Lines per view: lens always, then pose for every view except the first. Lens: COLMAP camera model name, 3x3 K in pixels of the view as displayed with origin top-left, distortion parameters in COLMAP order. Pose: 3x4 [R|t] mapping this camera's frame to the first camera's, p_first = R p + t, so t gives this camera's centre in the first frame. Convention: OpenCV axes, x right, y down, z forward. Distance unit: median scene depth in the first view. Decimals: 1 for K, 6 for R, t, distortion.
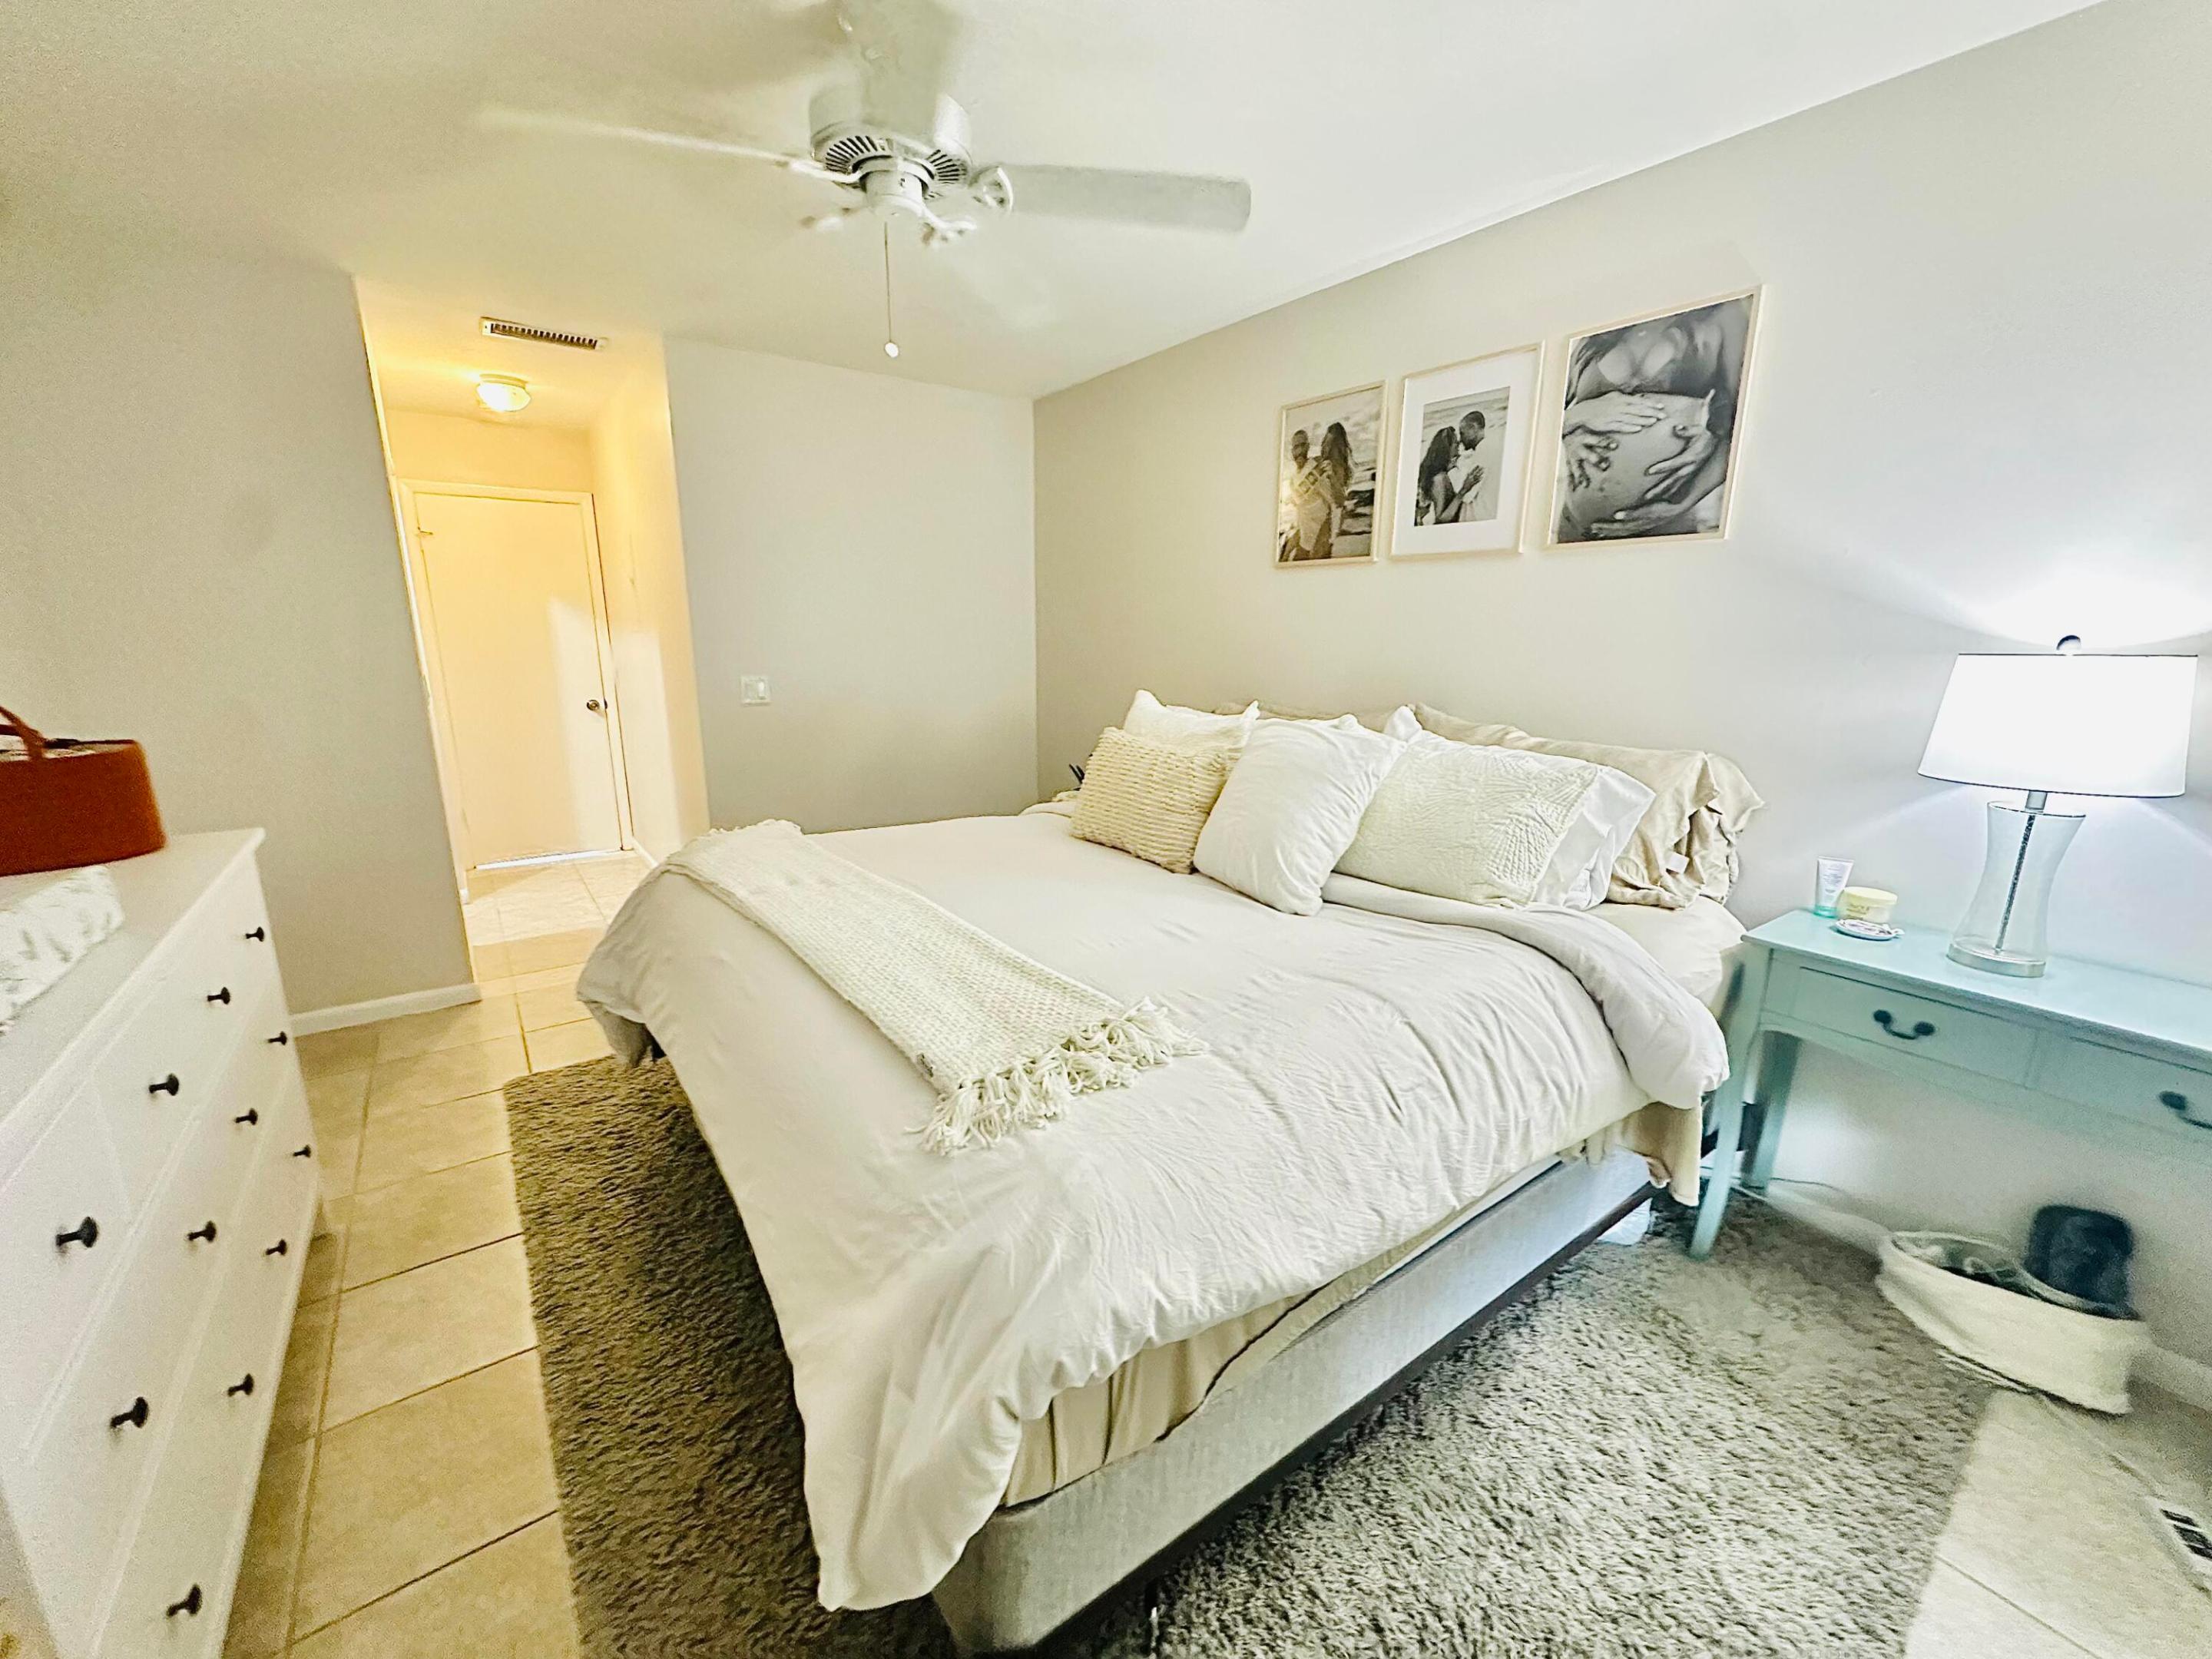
lens RADIAL K [[886.1, 0, 1101.6], [0, 886.1, 826.4], [0, 0, 1]] dist [0.001722, 0.000659]
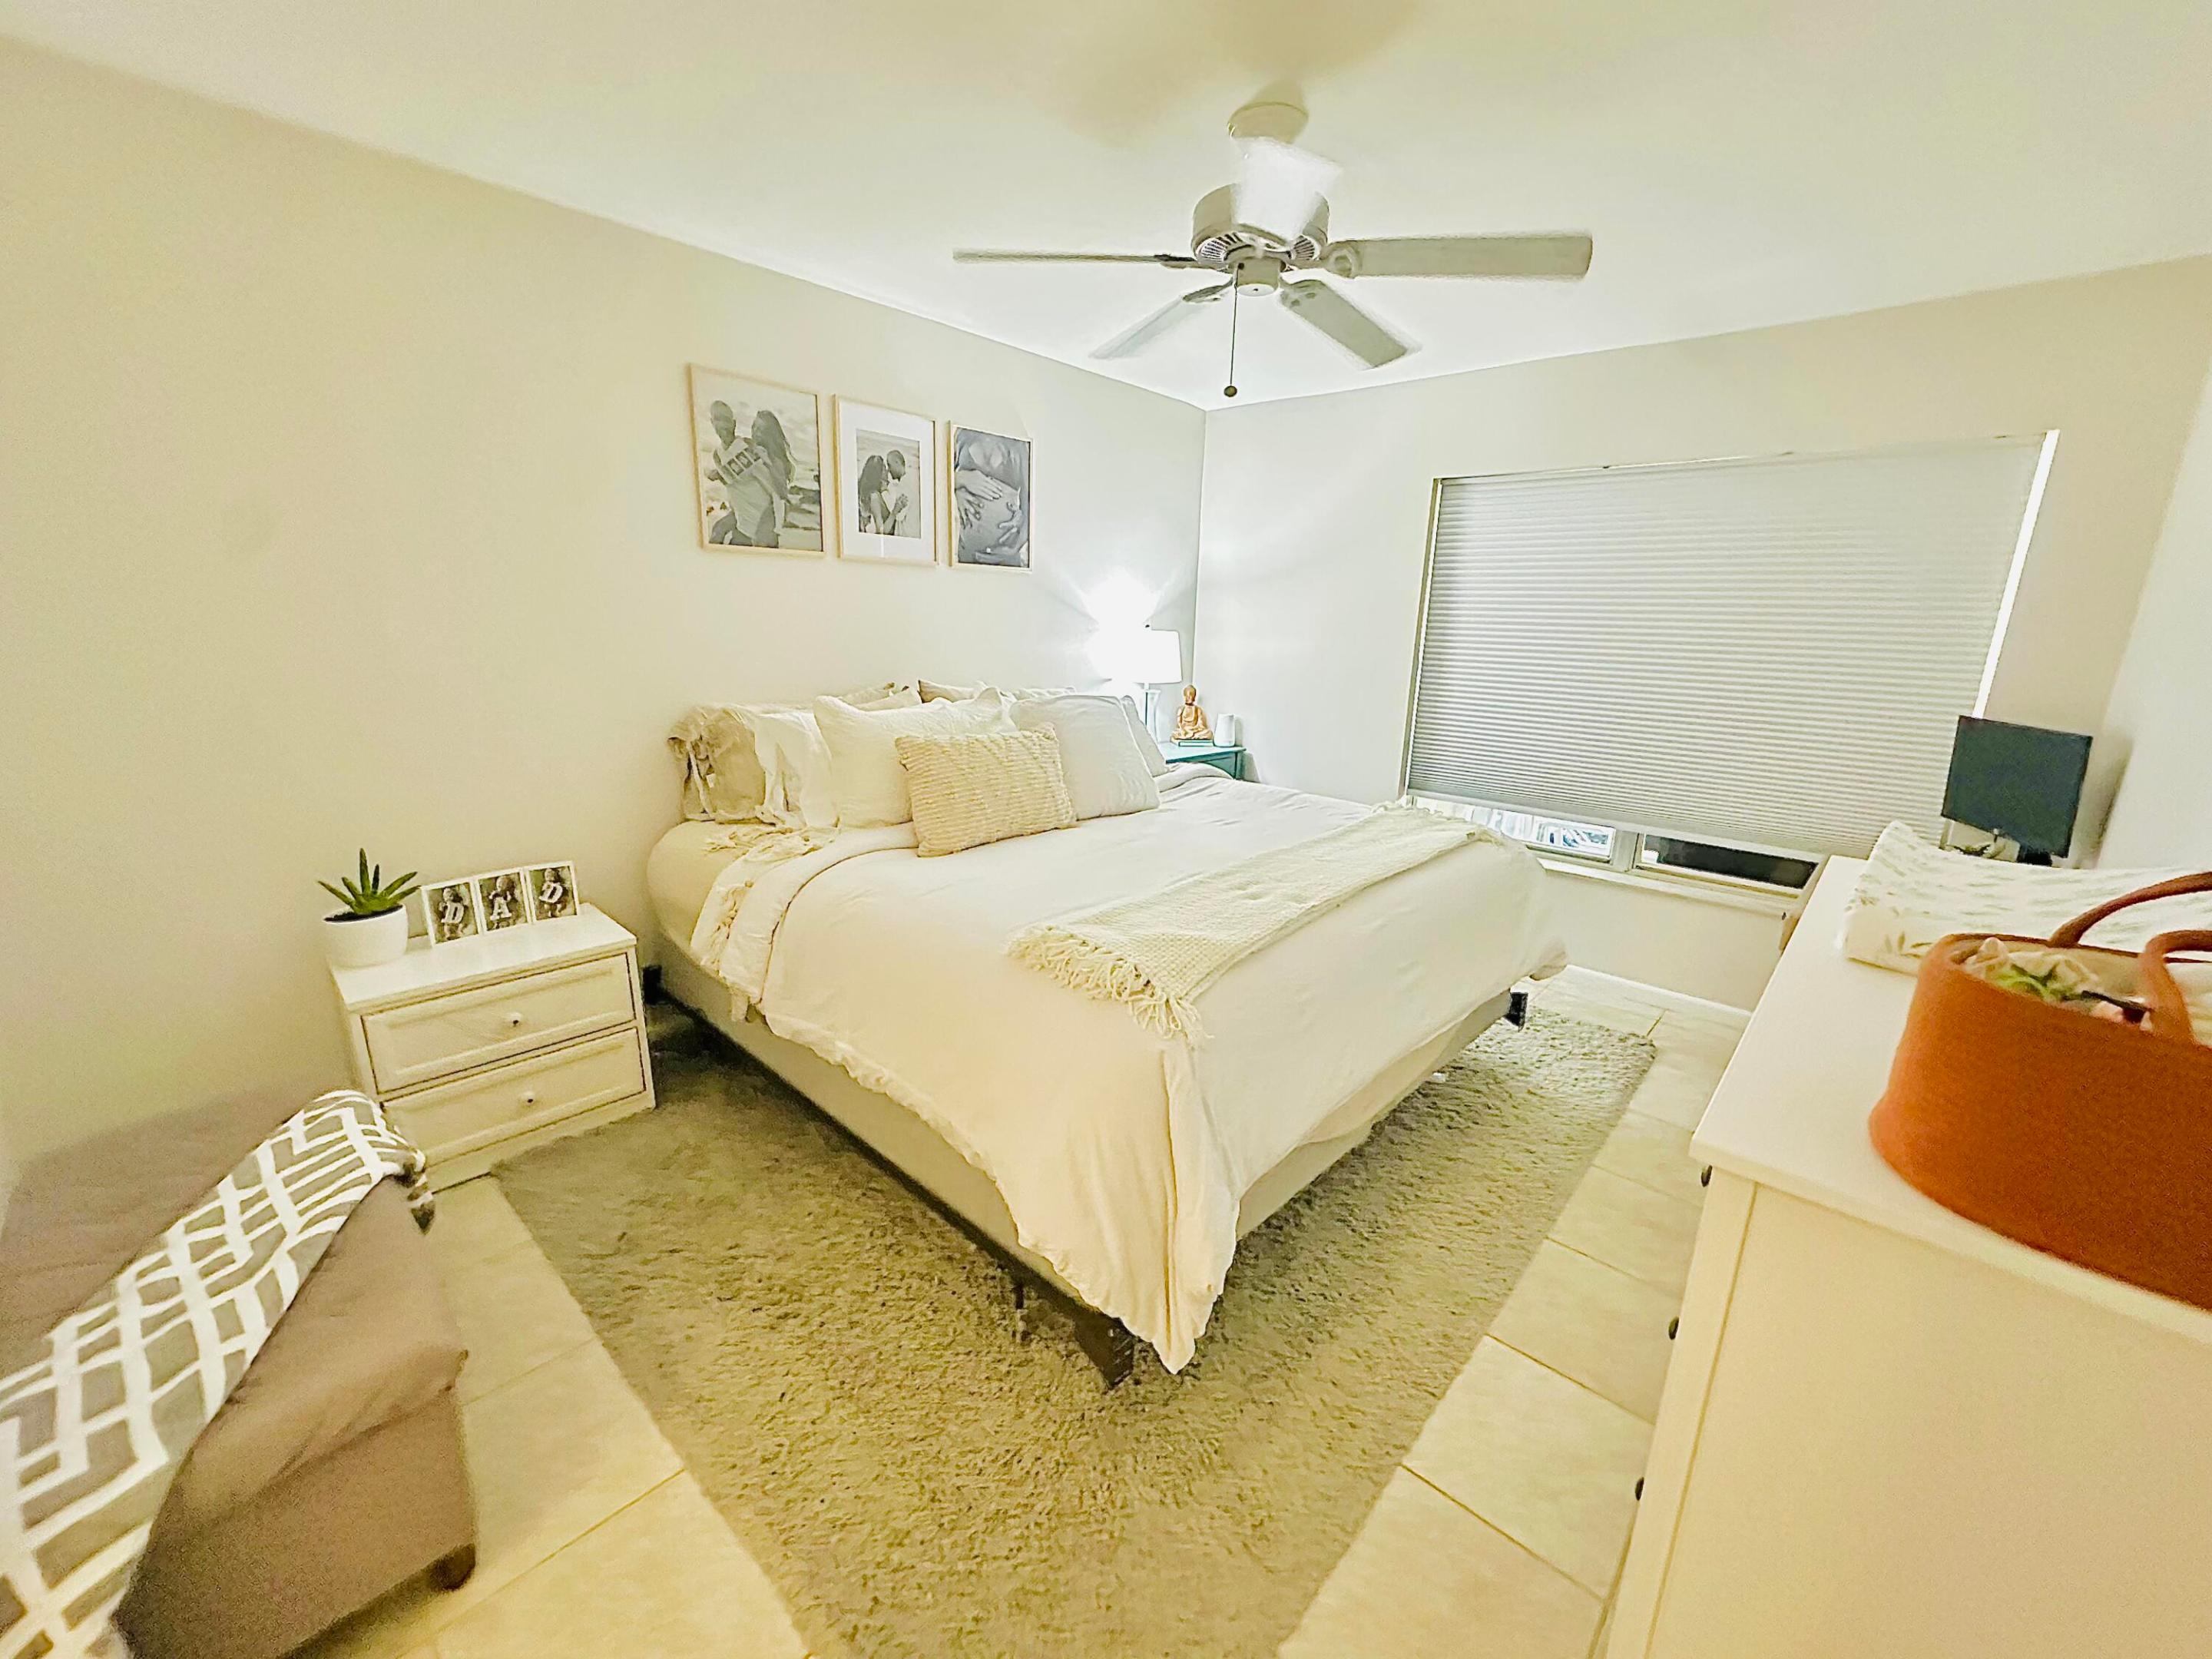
lens RADIAL K [[886.1, 0, 1101.6], [0, 886.1, 826.4], [0, 0, 1]] dist [0.001722, 0.000659]
pose [[-0.193502, -0.242845, 0.950570, -0.955077], [0.190009, 0.941262, 0.279146, -0.248517], [-0.962524, 0.234633, -0.135993, 0.981047]]
